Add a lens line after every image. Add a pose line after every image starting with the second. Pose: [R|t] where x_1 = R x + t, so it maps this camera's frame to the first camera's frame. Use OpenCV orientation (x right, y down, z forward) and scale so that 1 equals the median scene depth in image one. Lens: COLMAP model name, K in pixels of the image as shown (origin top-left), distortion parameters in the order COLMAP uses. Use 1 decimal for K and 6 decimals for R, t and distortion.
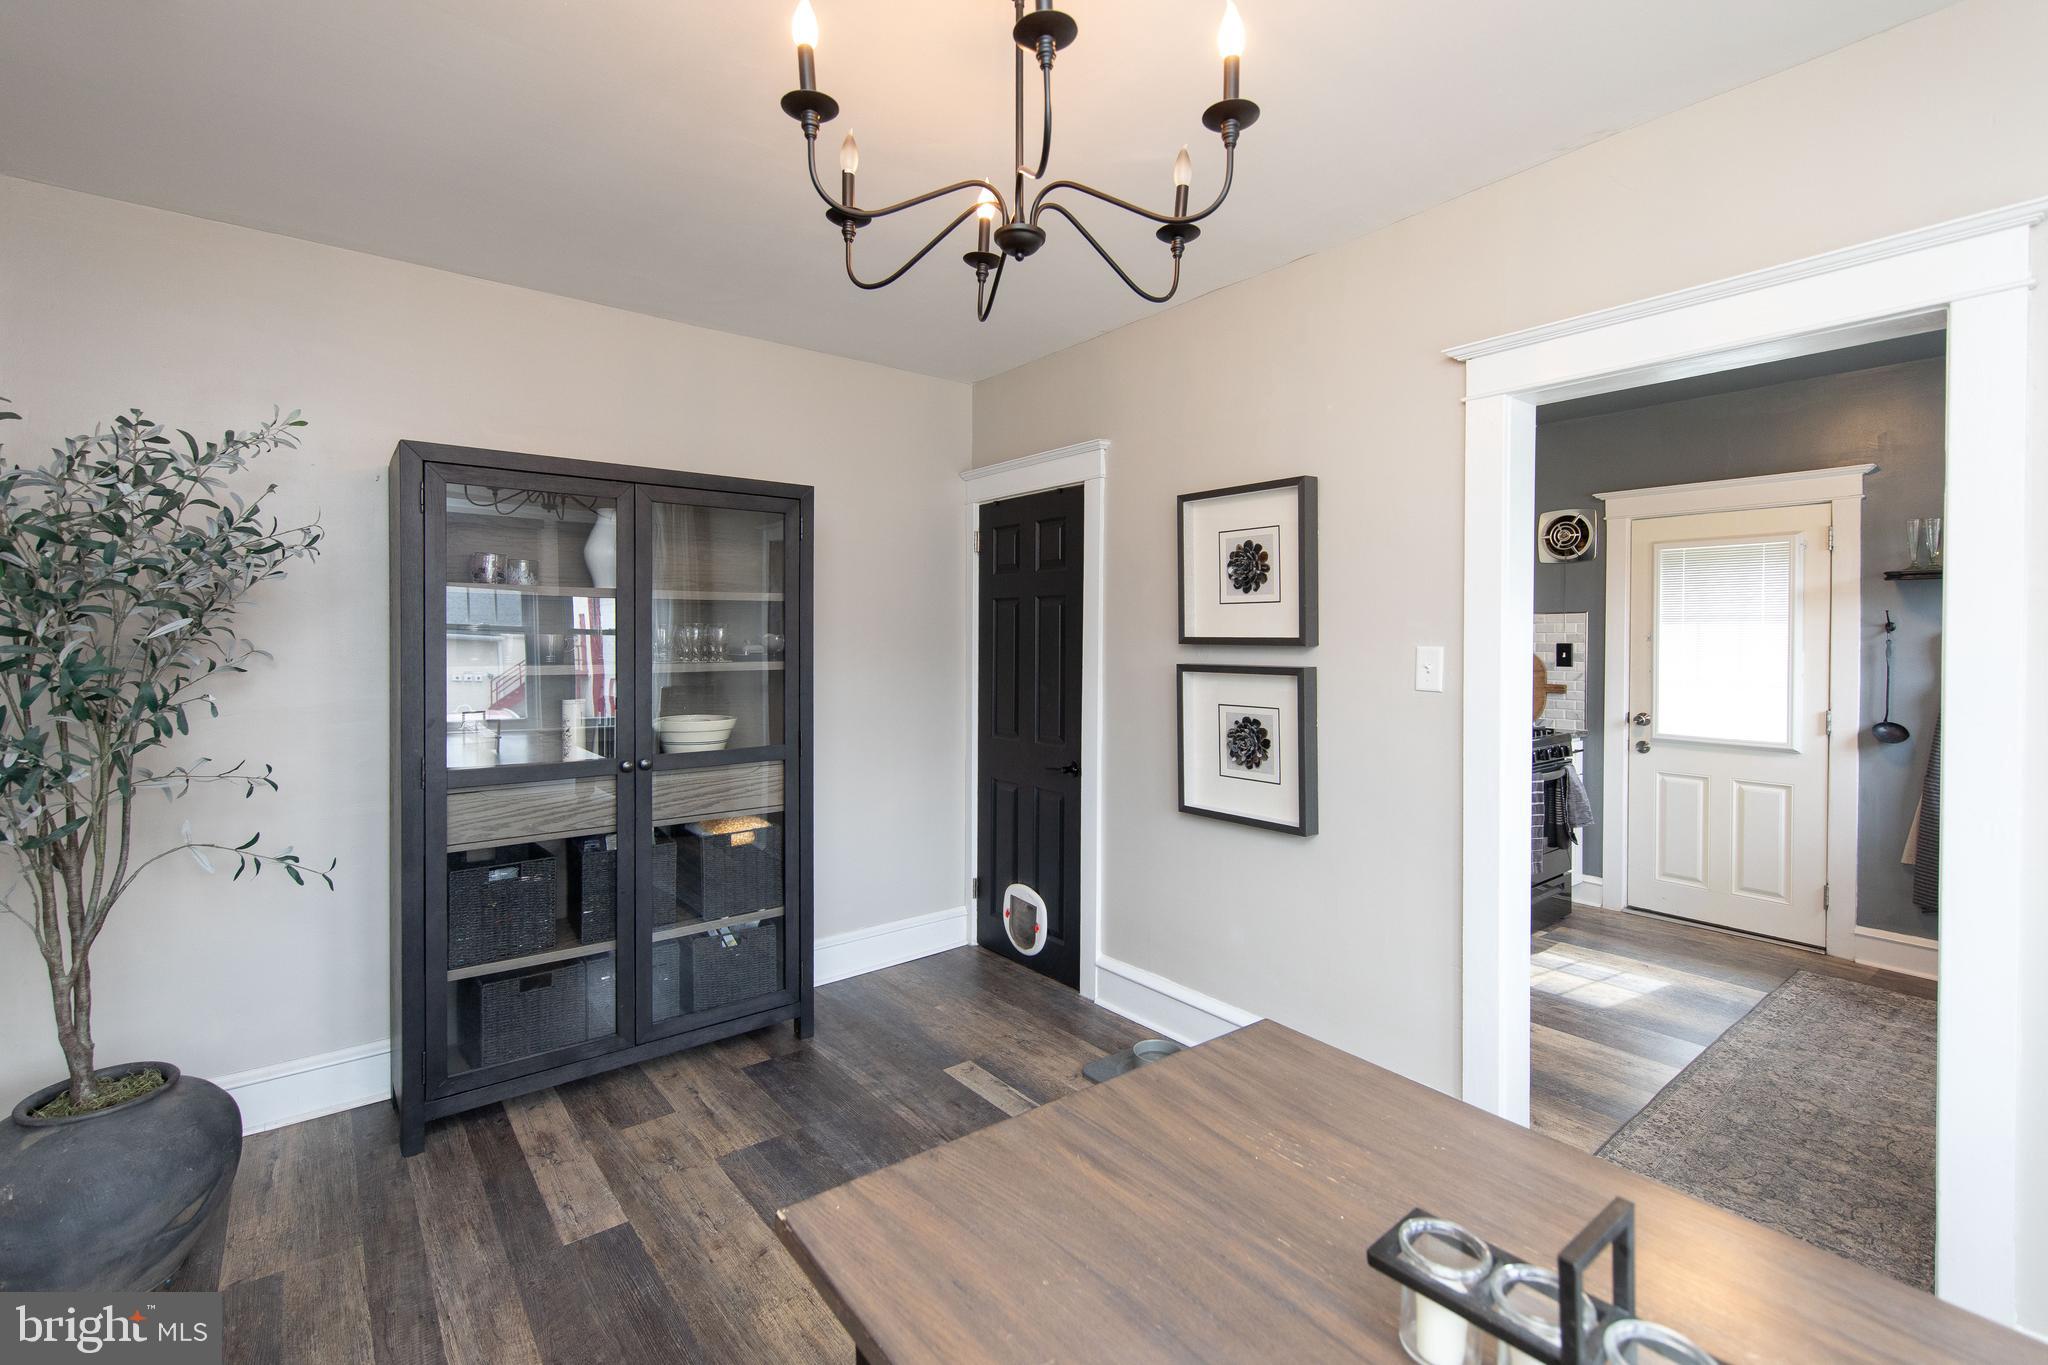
lens RADIAL K [[911.9, 0, 1028.4], [0, 911.9, 646.9], [0, 0, 1]] dist [-0.000367, -0.000246]
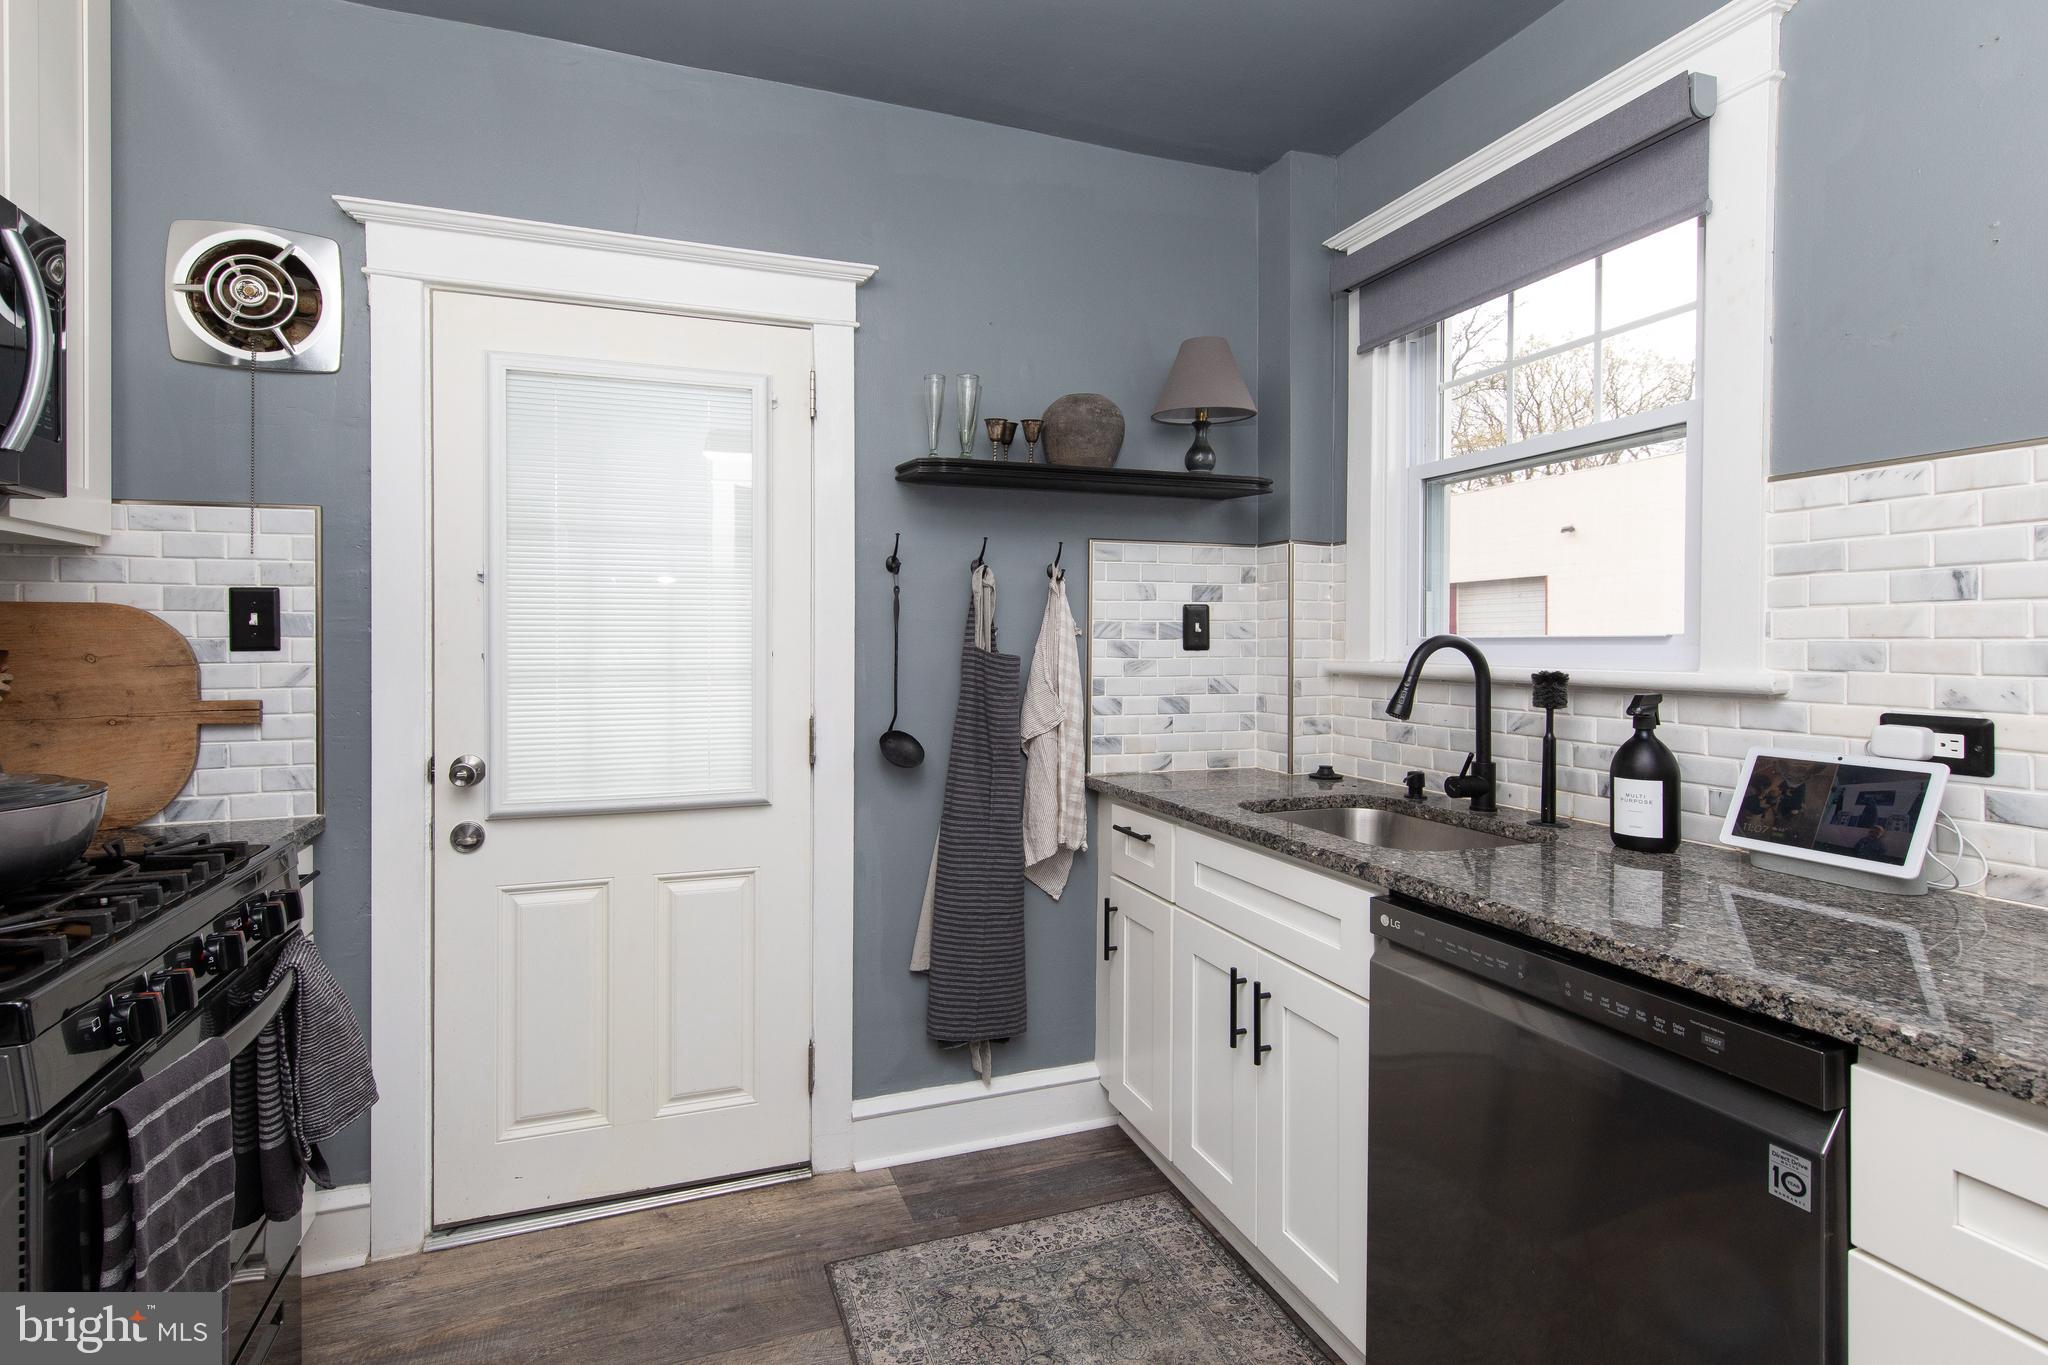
lens RADIAL K [[905.1, 0, 957.0], [0, 905.1, 646.0], [0, 0, 1]] dist [0.003032, -0.000099]
pose [[0.316295, -0.012127, 0.948583, 0.351766], [0.011510, 0.999894, 0.008945, 0.020753], [-0.948591, 0.008089, 0.316401, 0.655778]]
